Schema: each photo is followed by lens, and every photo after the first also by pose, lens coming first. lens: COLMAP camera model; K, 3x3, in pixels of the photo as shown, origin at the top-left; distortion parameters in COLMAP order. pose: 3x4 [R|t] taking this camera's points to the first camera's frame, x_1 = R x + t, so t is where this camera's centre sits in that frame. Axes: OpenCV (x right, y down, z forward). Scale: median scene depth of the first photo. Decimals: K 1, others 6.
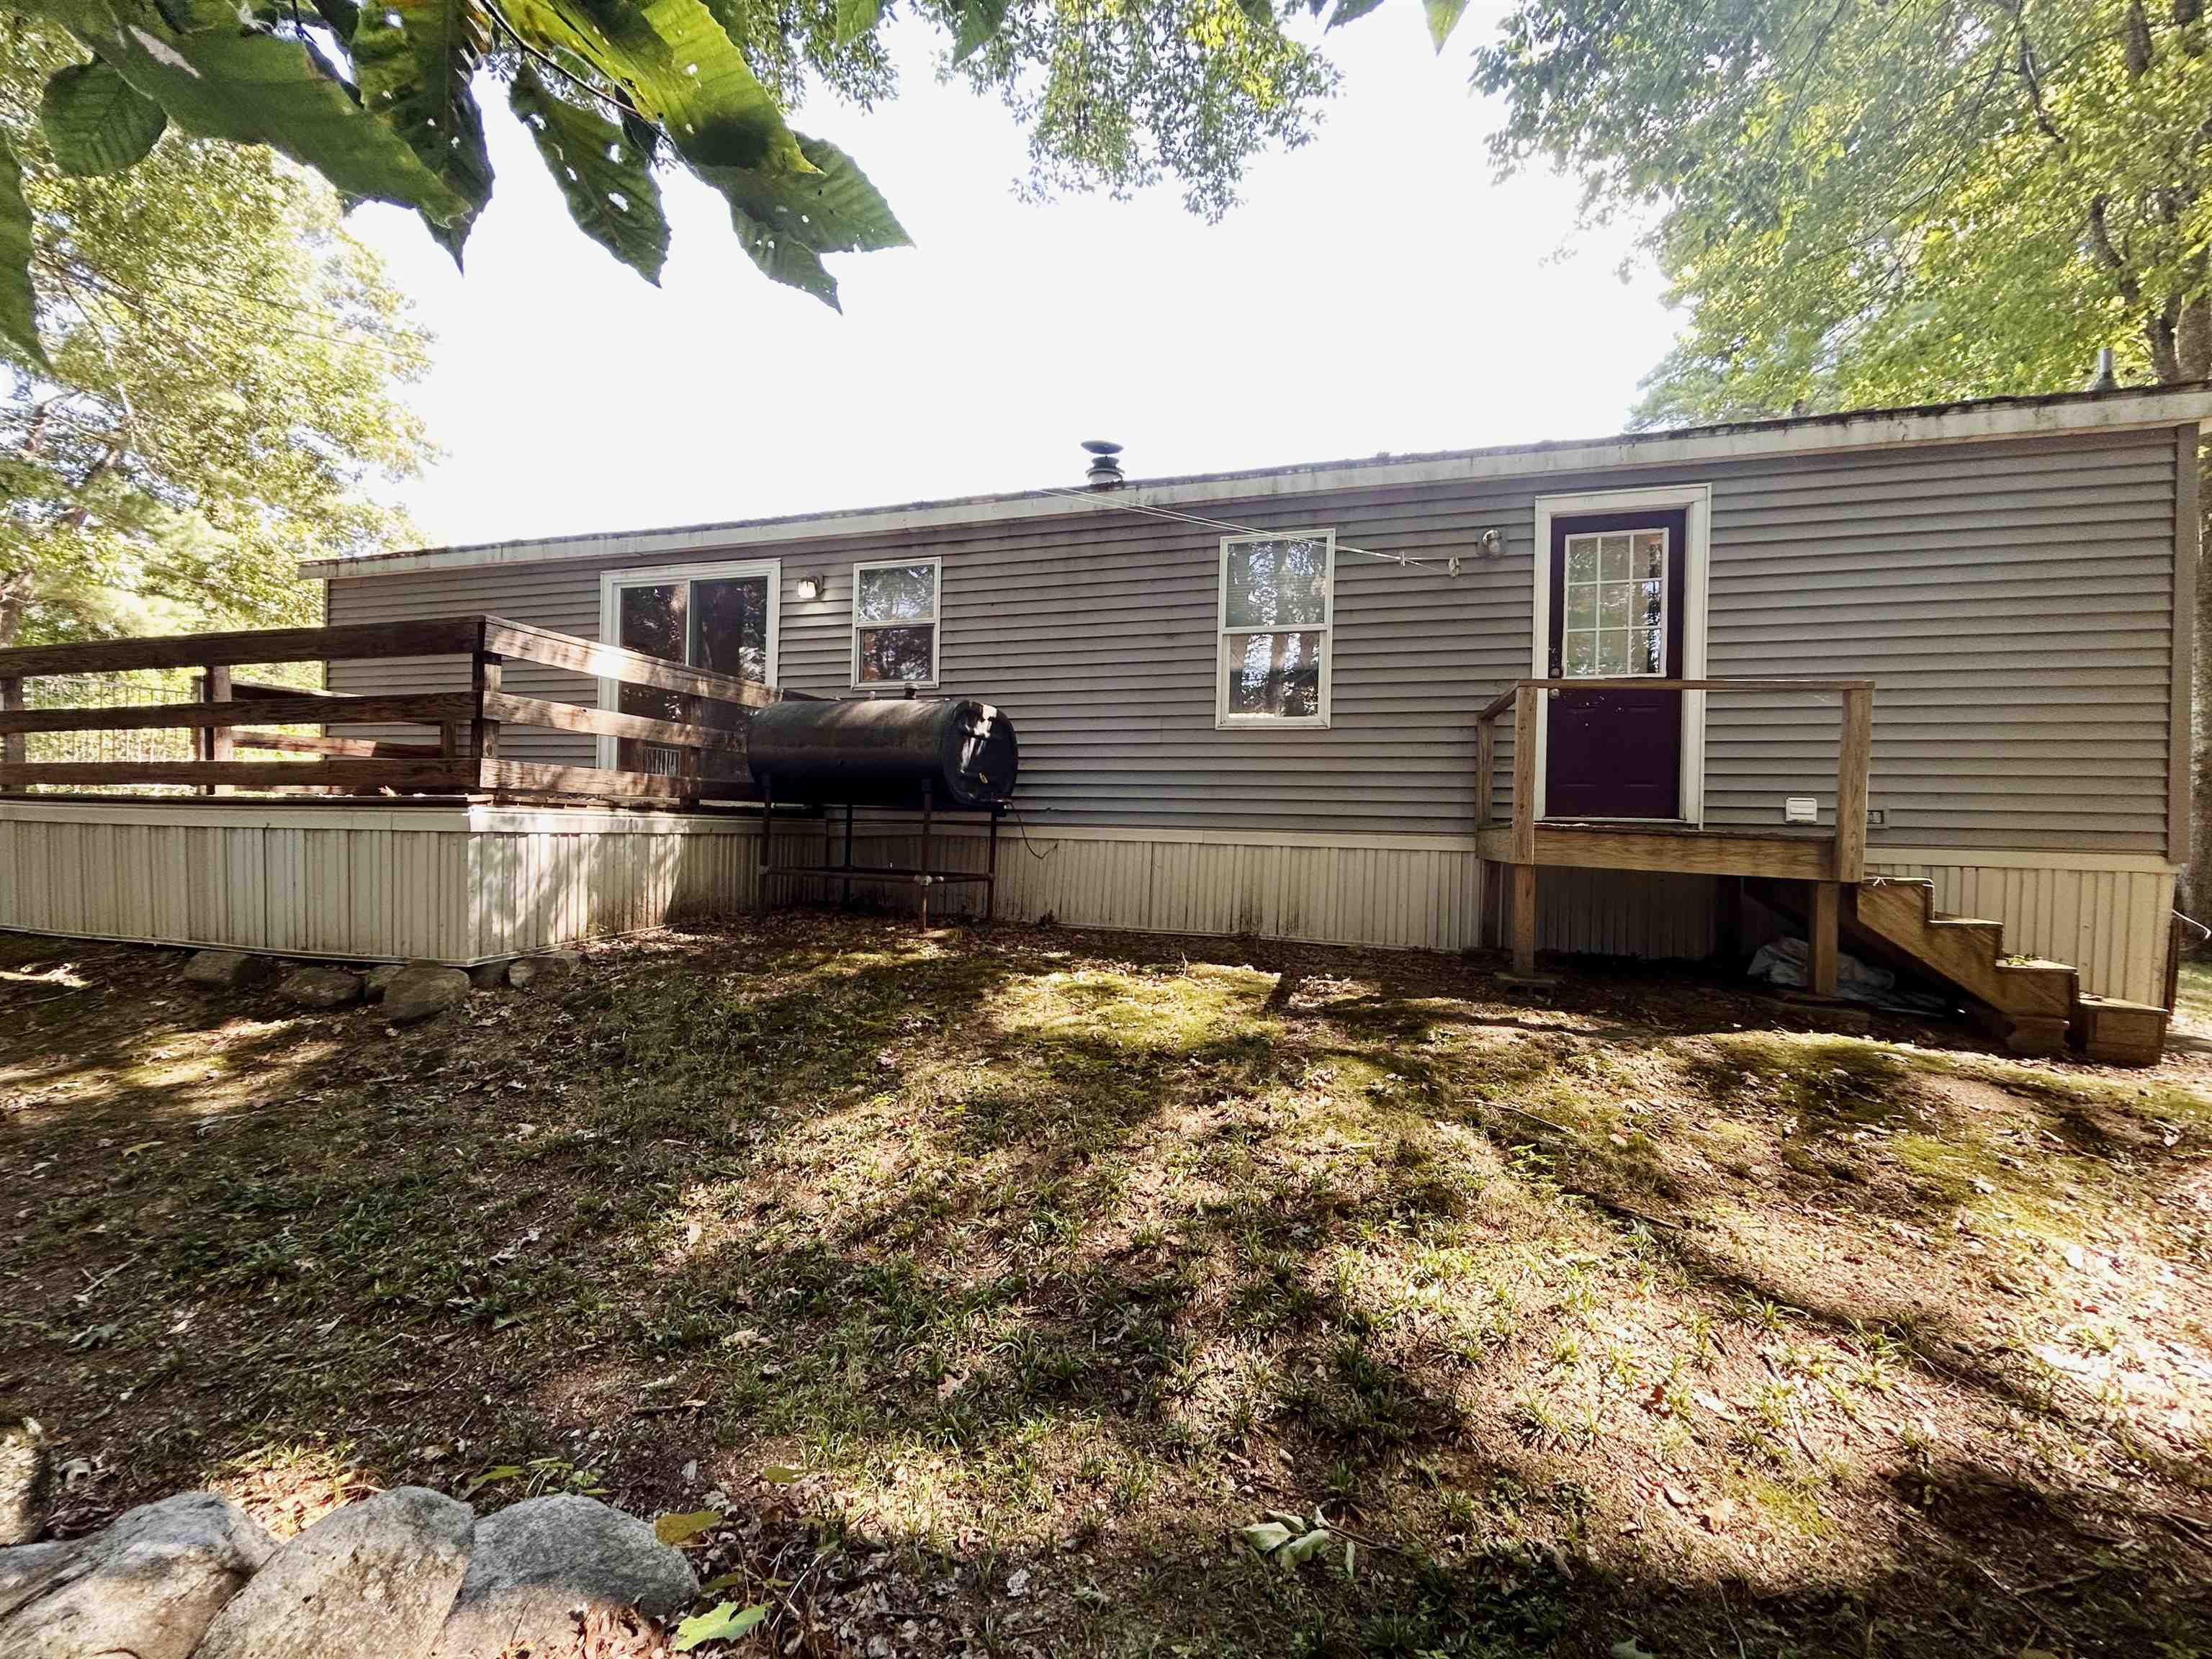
lens RADIAL K [[891.8, 0, 1104.9], [0, 891.8, 828.4], [0, 0, 1]] dist [-0.004705, -0.000006]
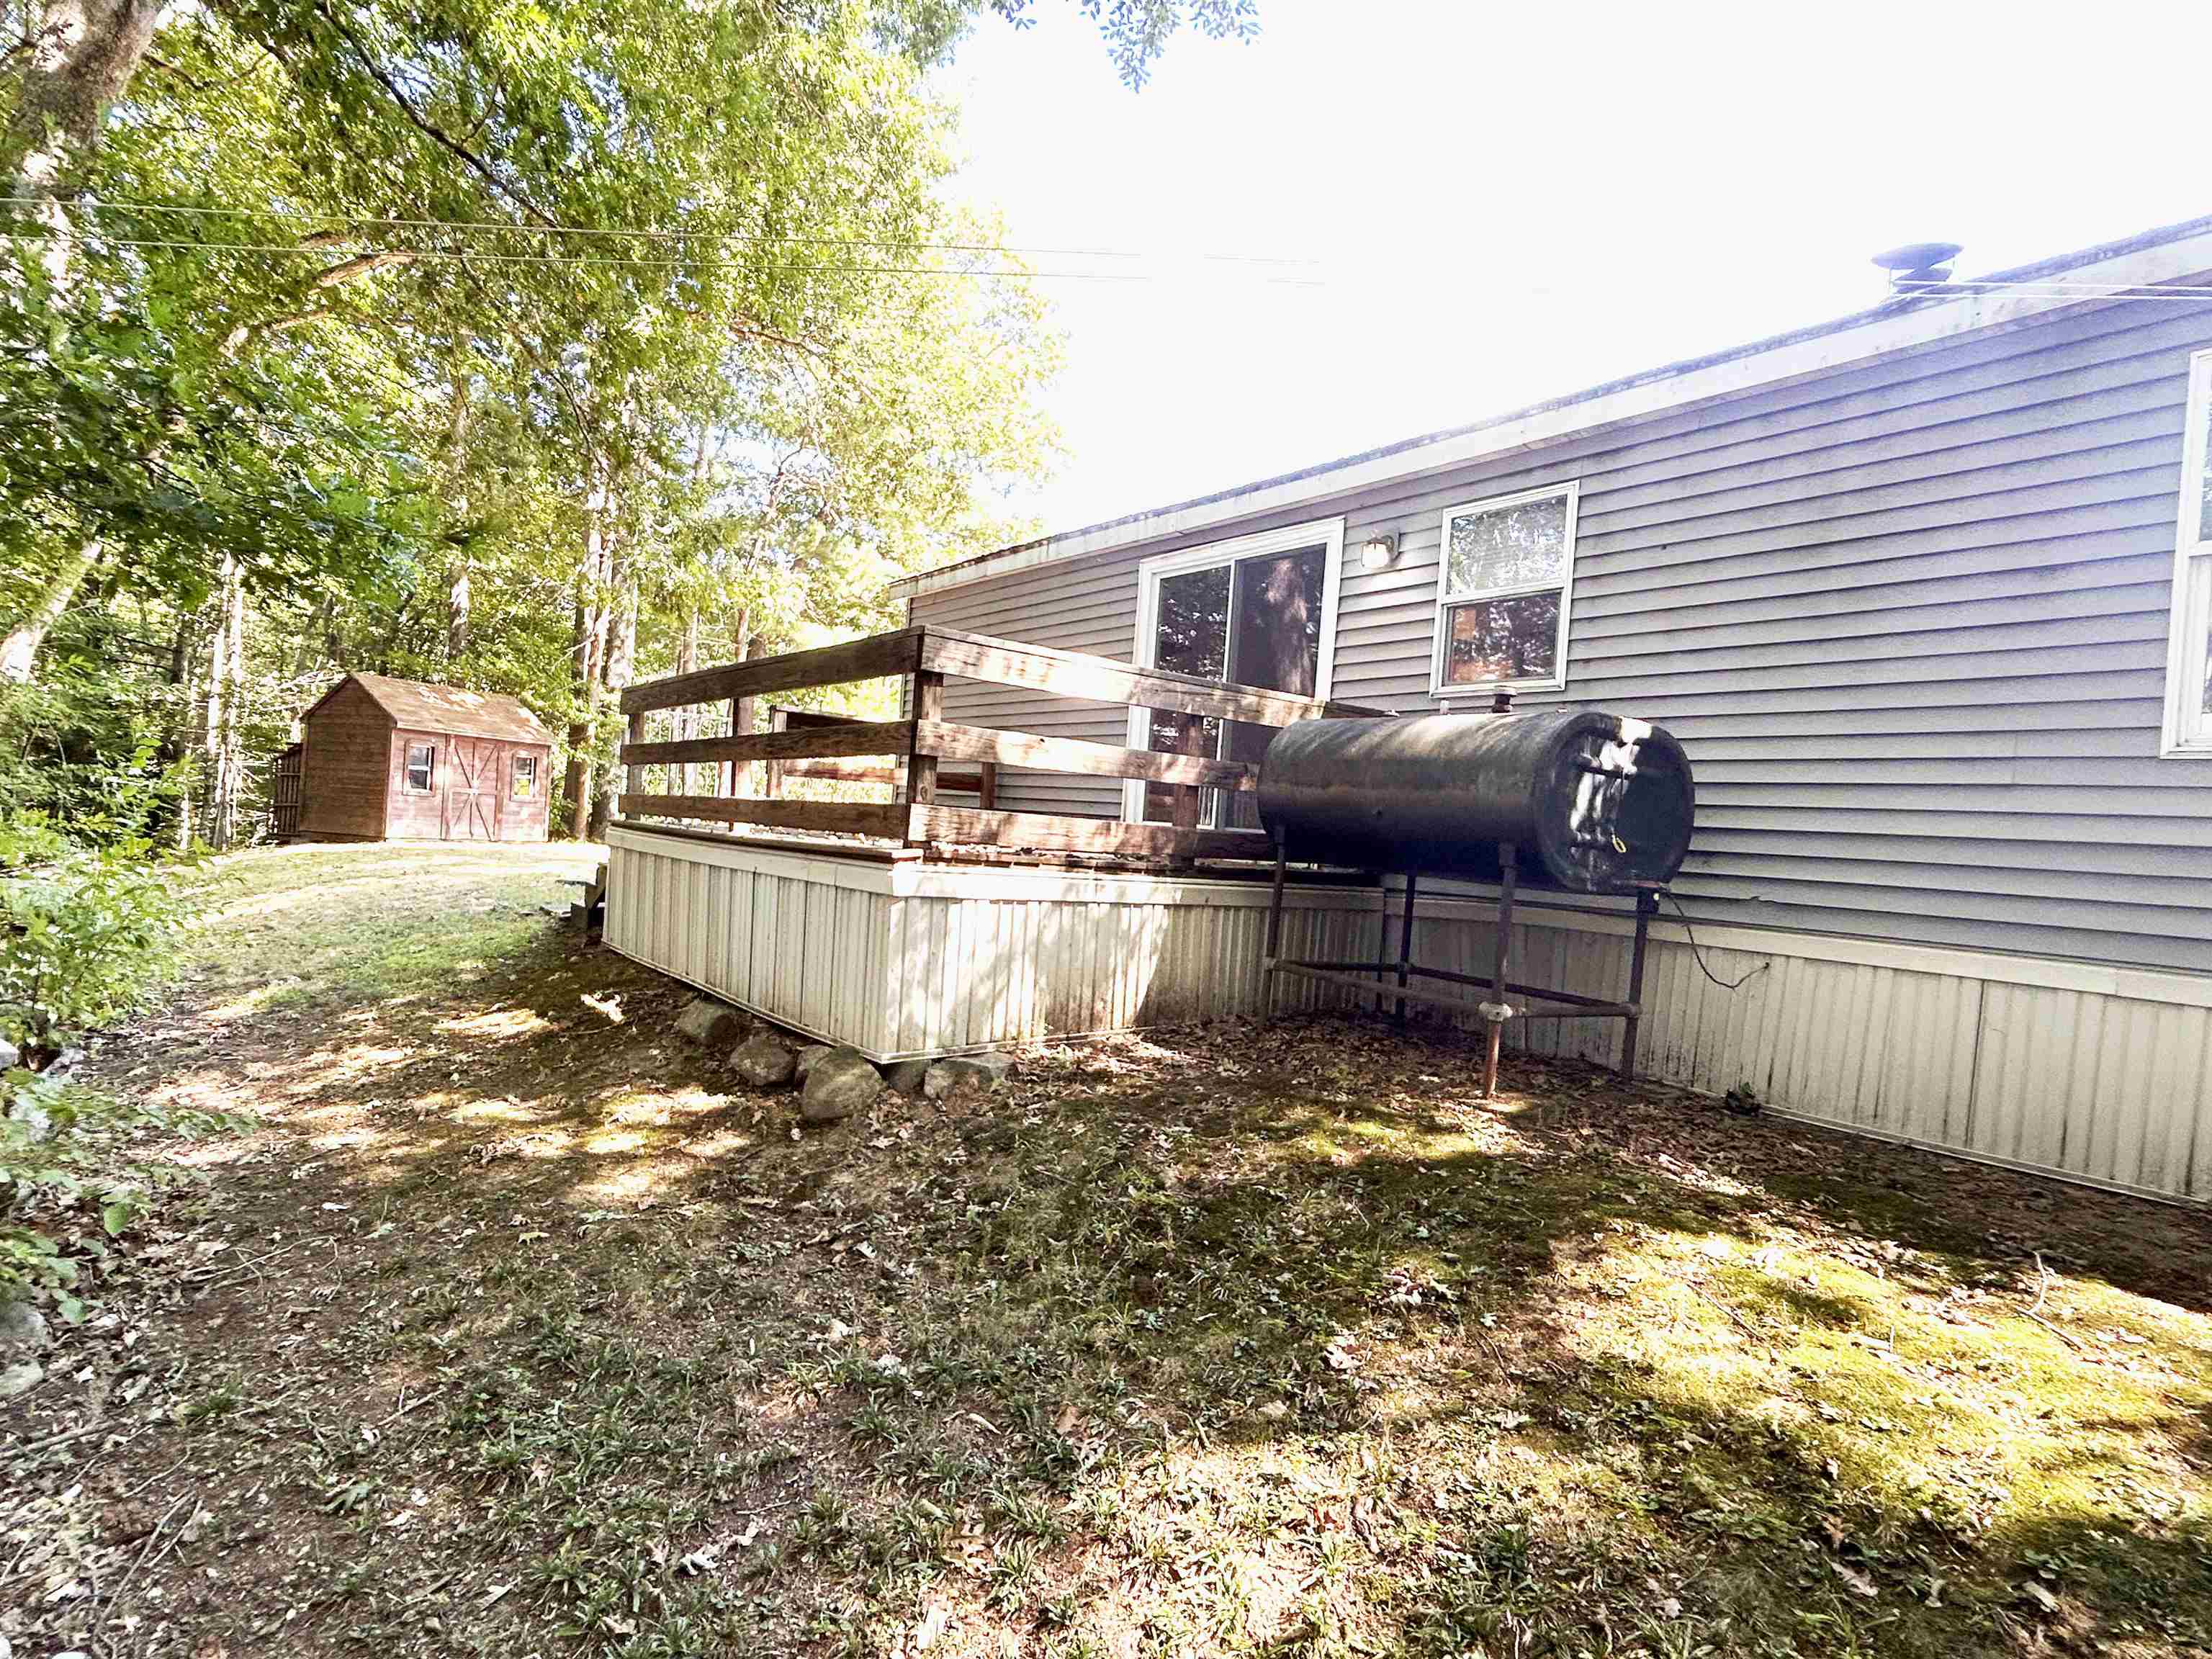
lens RADIAL K [[1153.5, 0, 1100.5], [0, 1153.5, 827.9], [0, 0, 1]] dist [-0.000603, 0.001704]
pose [[0.809823, 0.033117, -0.585739, 0.035150], [-0.053543, 0.998411, -0.017578, -0.039463], [0.584226, 0.045597, 0.810309, 0.214904]]
